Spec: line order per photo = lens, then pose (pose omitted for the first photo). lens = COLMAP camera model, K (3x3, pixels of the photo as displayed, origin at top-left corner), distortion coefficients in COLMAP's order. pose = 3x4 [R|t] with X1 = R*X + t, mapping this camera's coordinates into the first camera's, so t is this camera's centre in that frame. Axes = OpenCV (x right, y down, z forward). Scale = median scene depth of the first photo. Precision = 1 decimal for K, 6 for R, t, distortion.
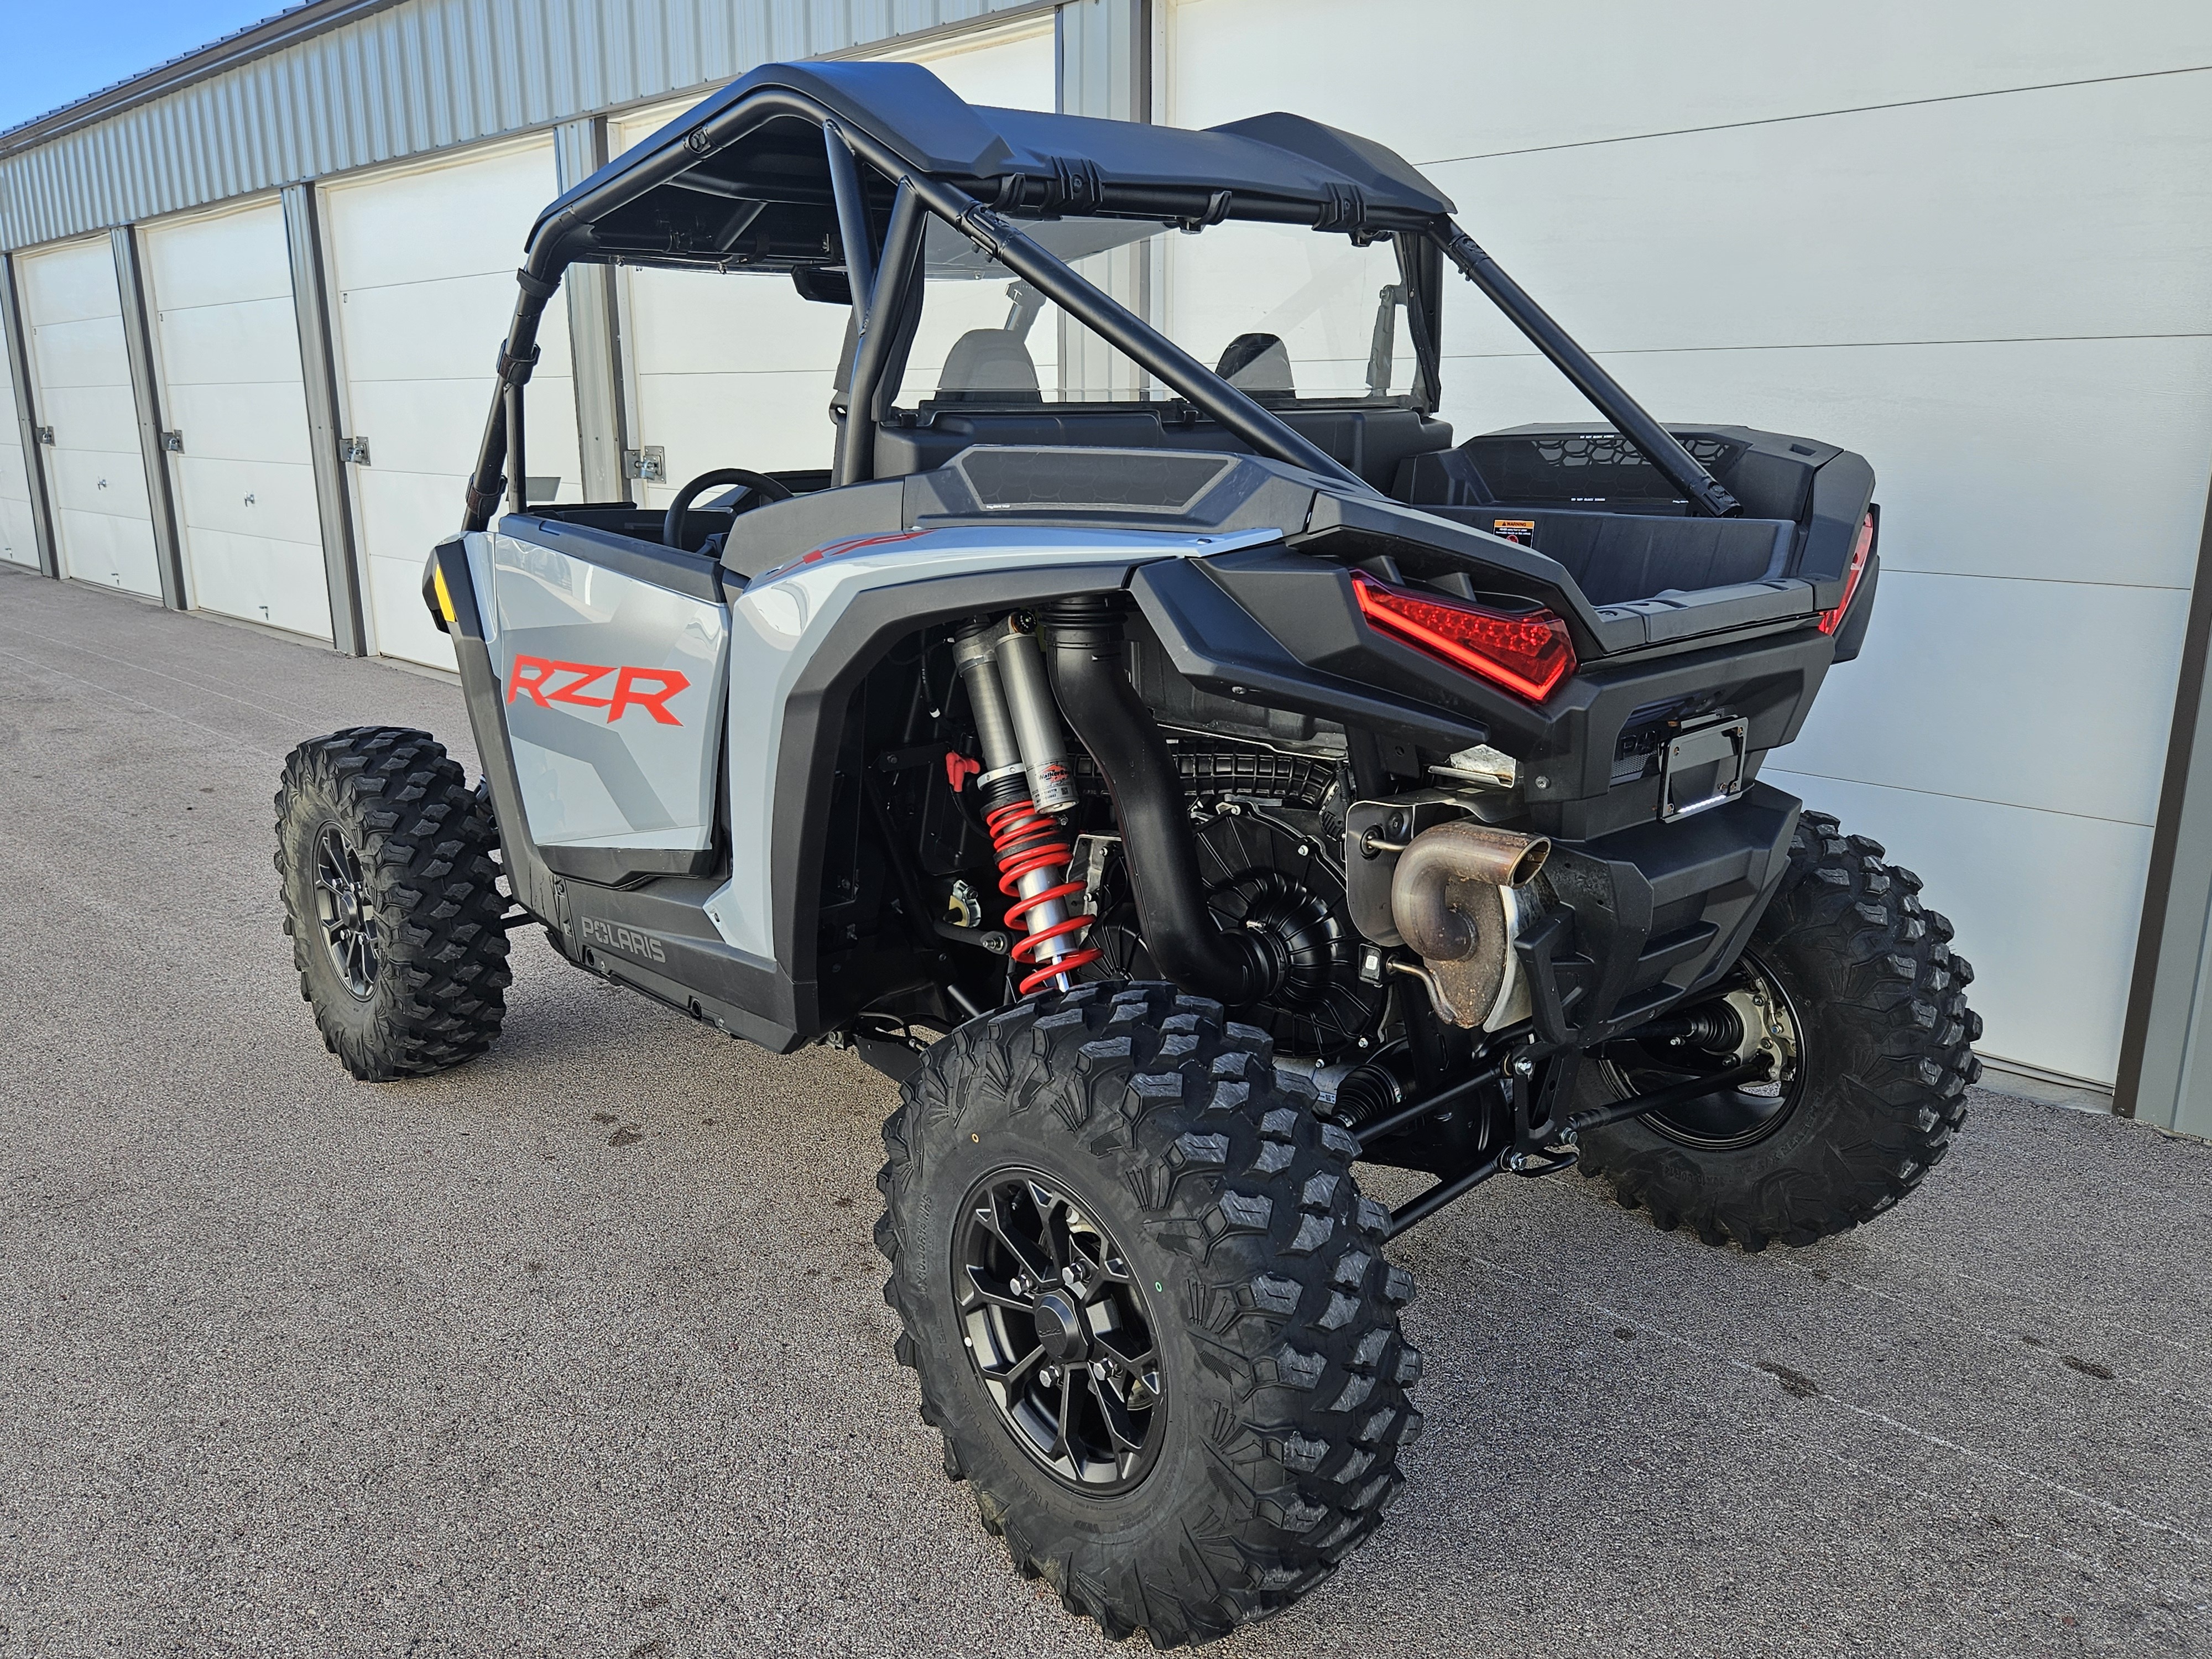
lens RADIAL K [[1770.4, 0, 1111.0], [0, 1770.4, 827.0], [0, 0, 1]] dist [0.009586, -0.017414]
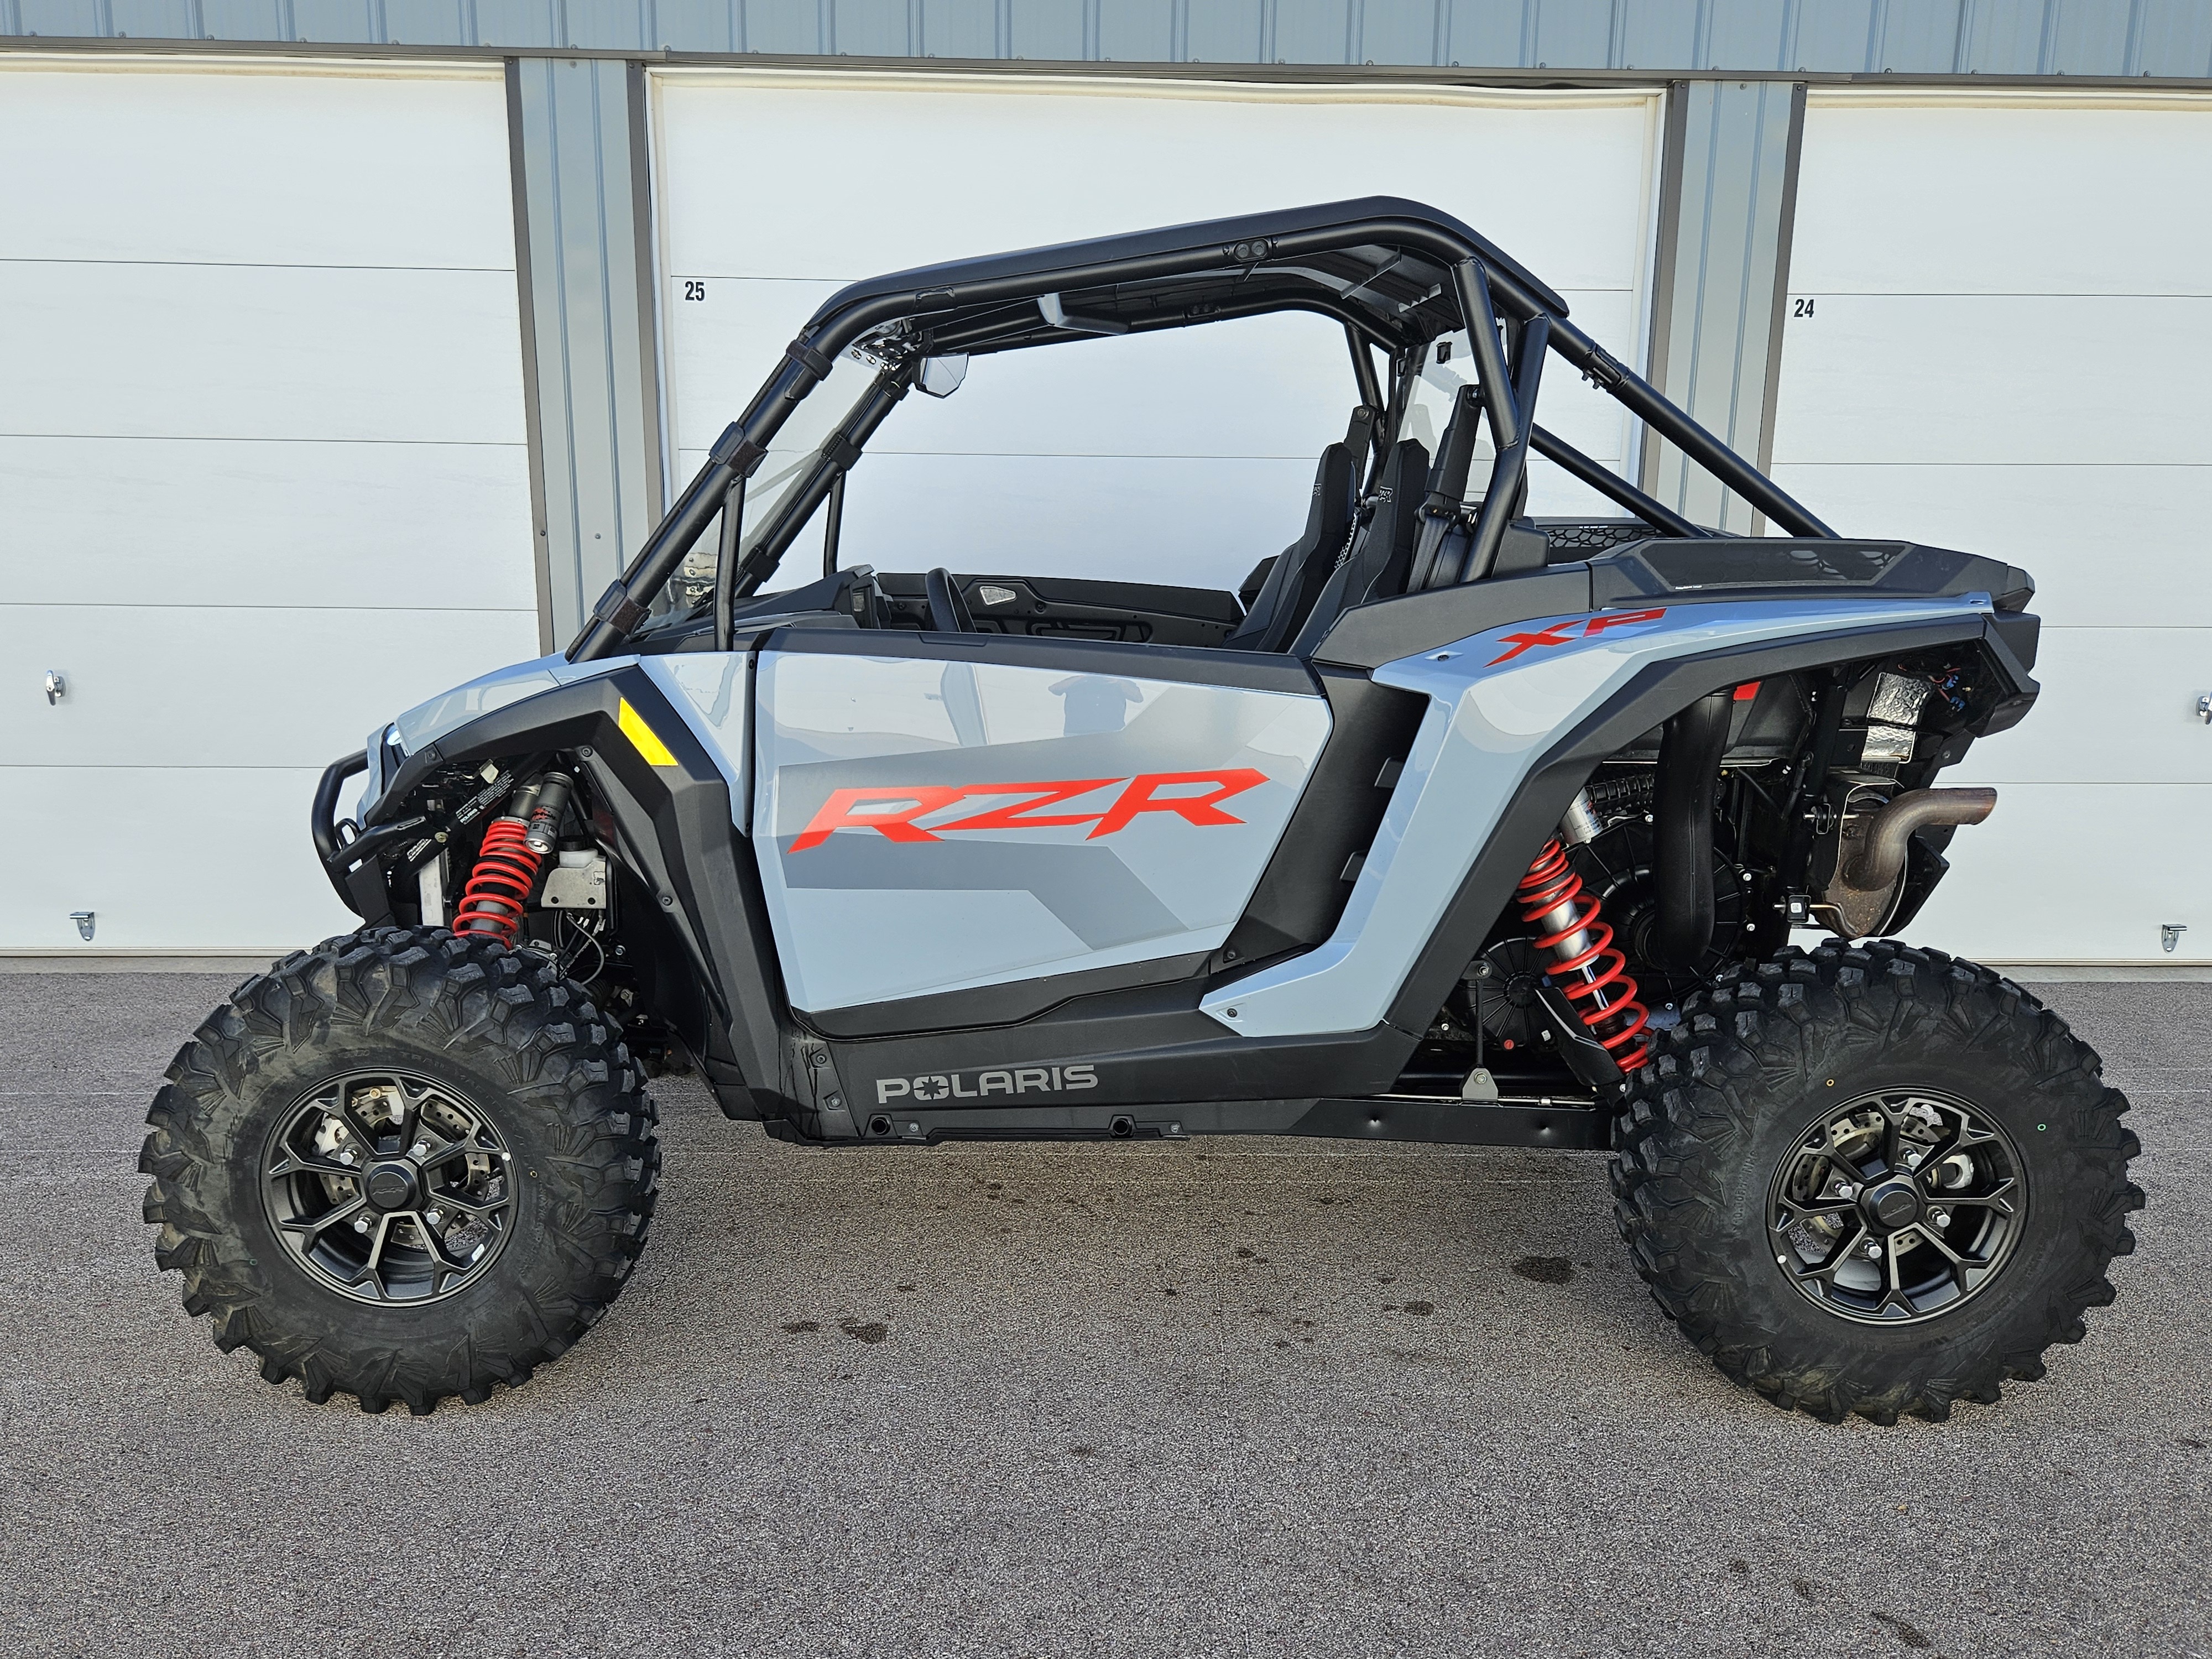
lens RADIAL K [[1770.4, 0, 1110.9], [0, 1770.4, 831.9], [0, 0, 1]] dist [0.009586, -0.017414]
pose [[0.700850, -0.129047, 0.701538, -0.969514], [0.164561, 0.986220, 0.017014, -0.079108], [-0.694067, 0.103522, 0.712429, 0.327820]]
